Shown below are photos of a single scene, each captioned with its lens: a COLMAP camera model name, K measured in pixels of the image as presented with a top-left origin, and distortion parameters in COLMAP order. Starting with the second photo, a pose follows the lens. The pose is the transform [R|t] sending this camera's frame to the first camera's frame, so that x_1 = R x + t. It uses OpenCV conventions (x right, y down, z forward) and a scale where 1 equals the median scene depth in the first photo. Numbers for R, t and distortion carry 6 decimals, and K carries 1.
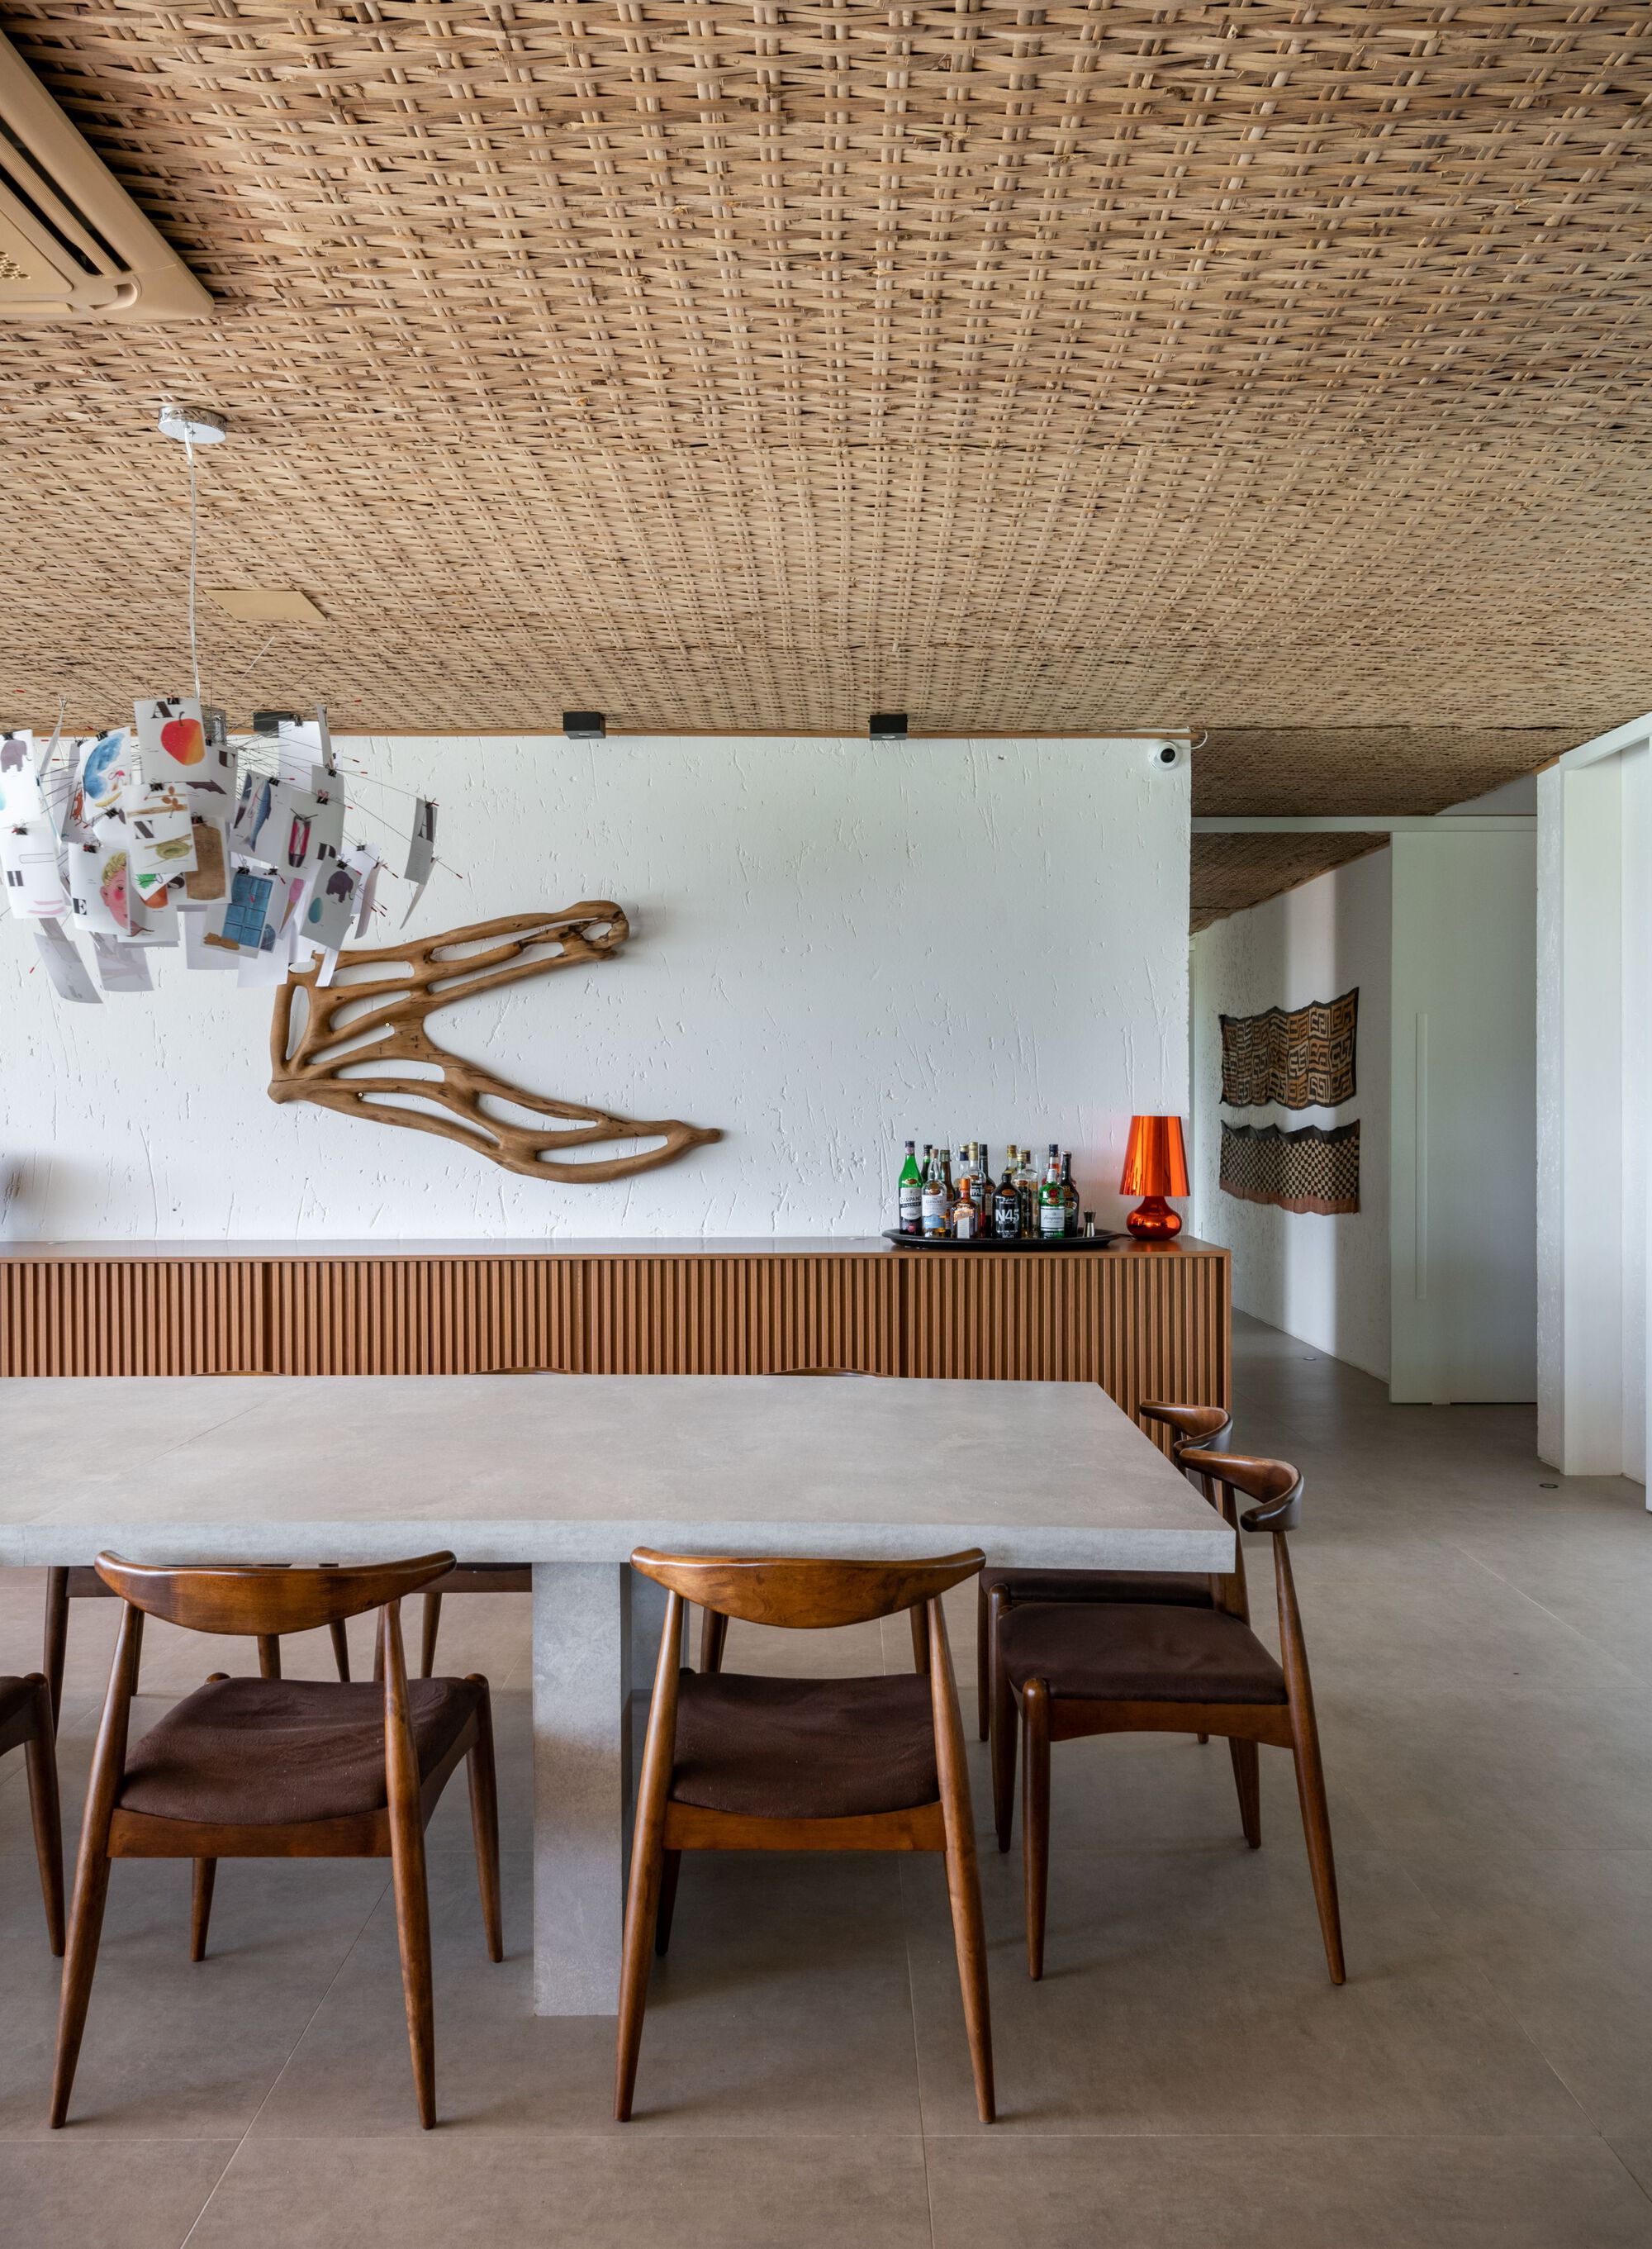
lens RADIAL K [[1748.2, 0, 826.9], [0, 1748.2, 1148.9], [0, 0, 1]] dist [0.015752, -0.012352]
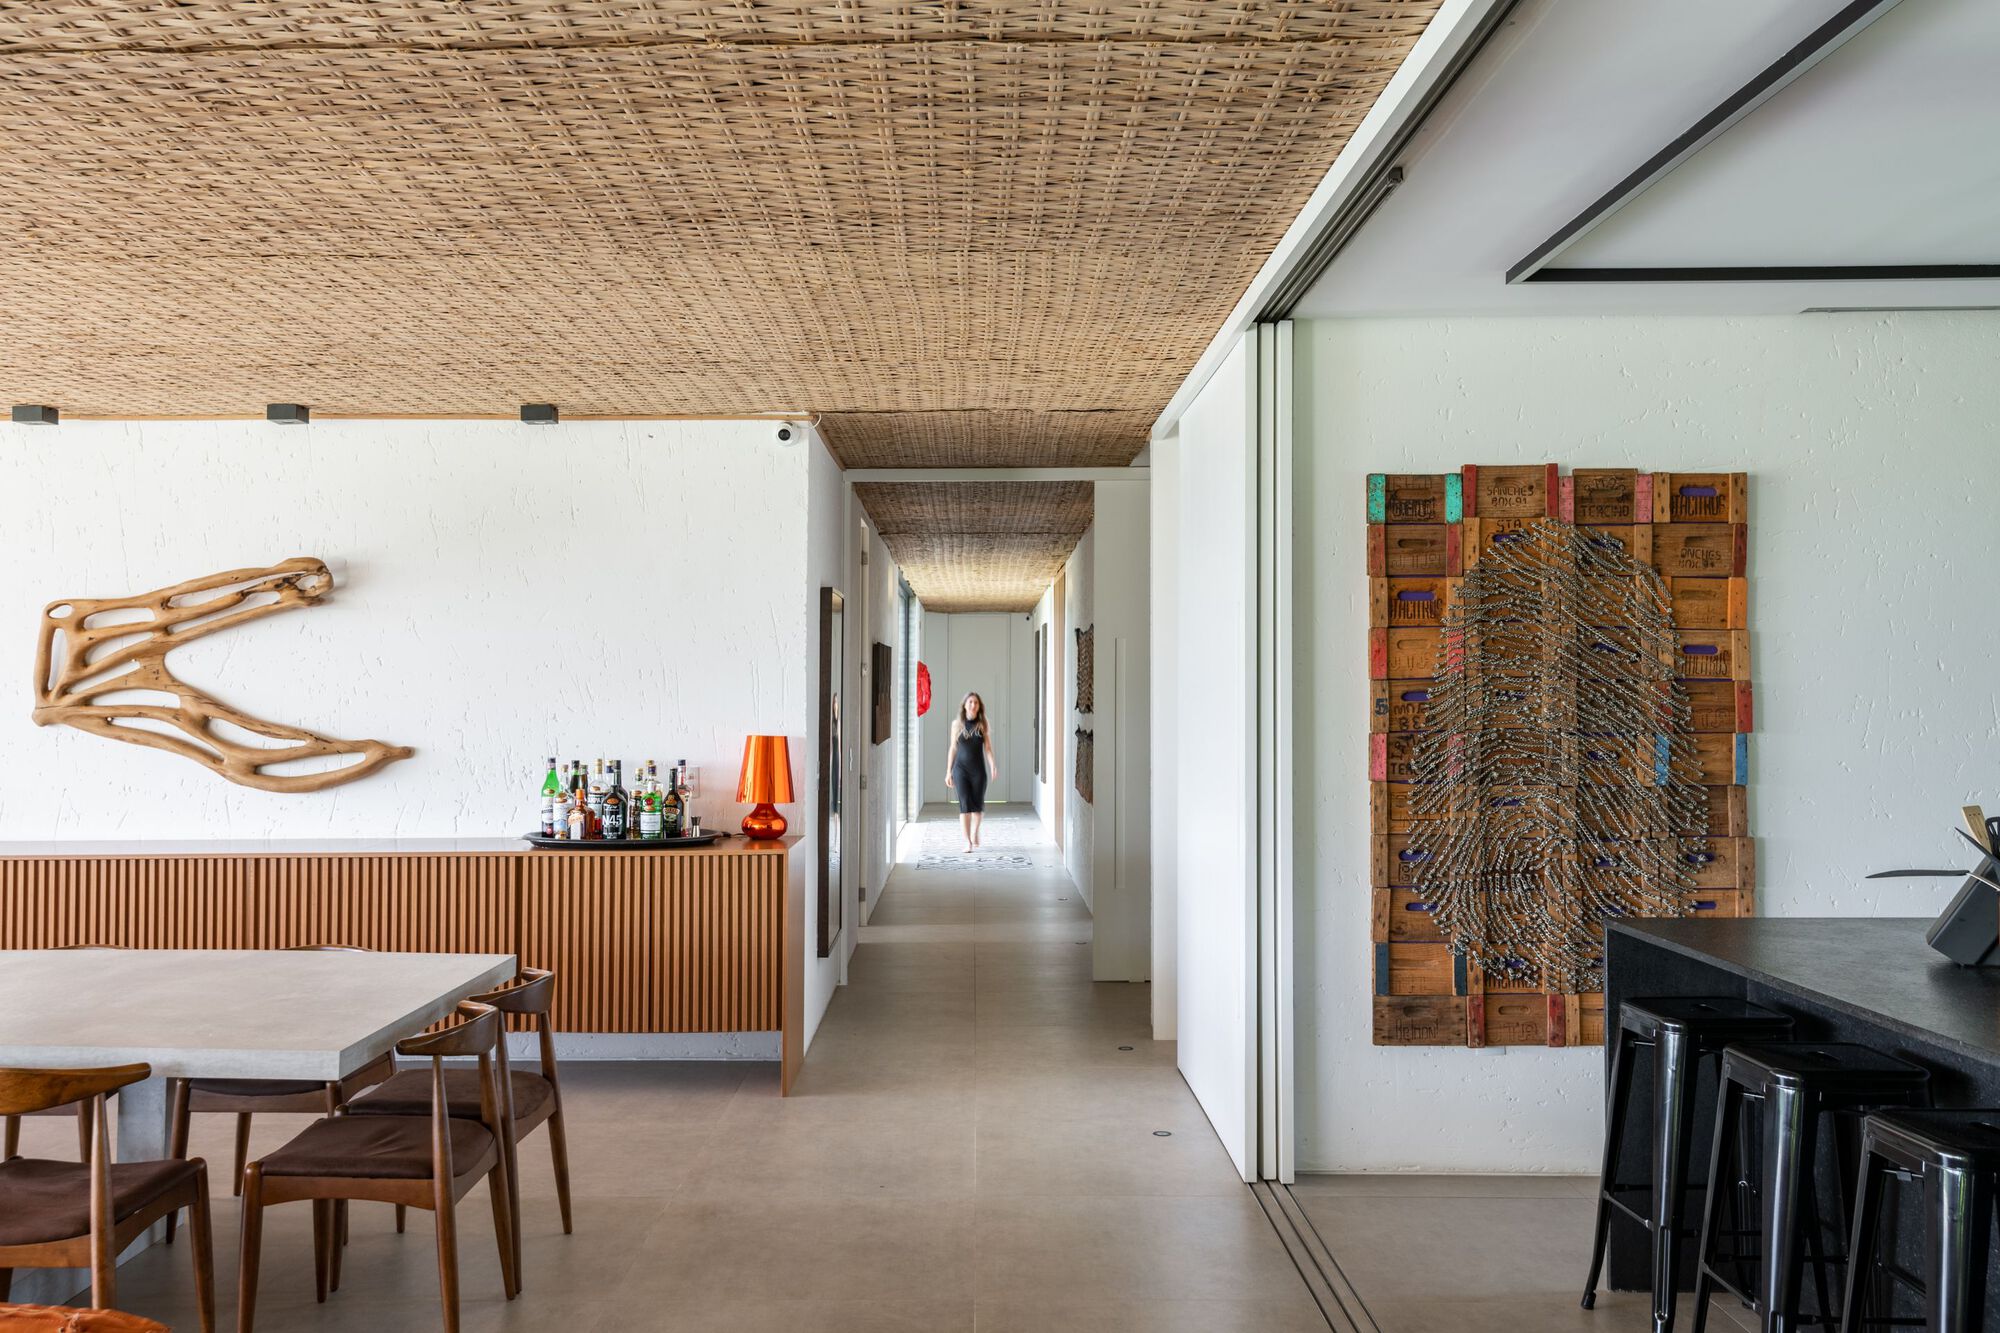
lens RADIAL K [[1785.0, 0, 997.9], [0, 1785.0, 671.6], [0, 0, 1]] dist [0.016929, -0.003492]
pose [[0.999909, -0.002855, -0.013150, 0.361936], [0.002388, 0.999370, -0.035408, -0.018915], [0.013243, 0.035374, 0.999286, -0.218794]]
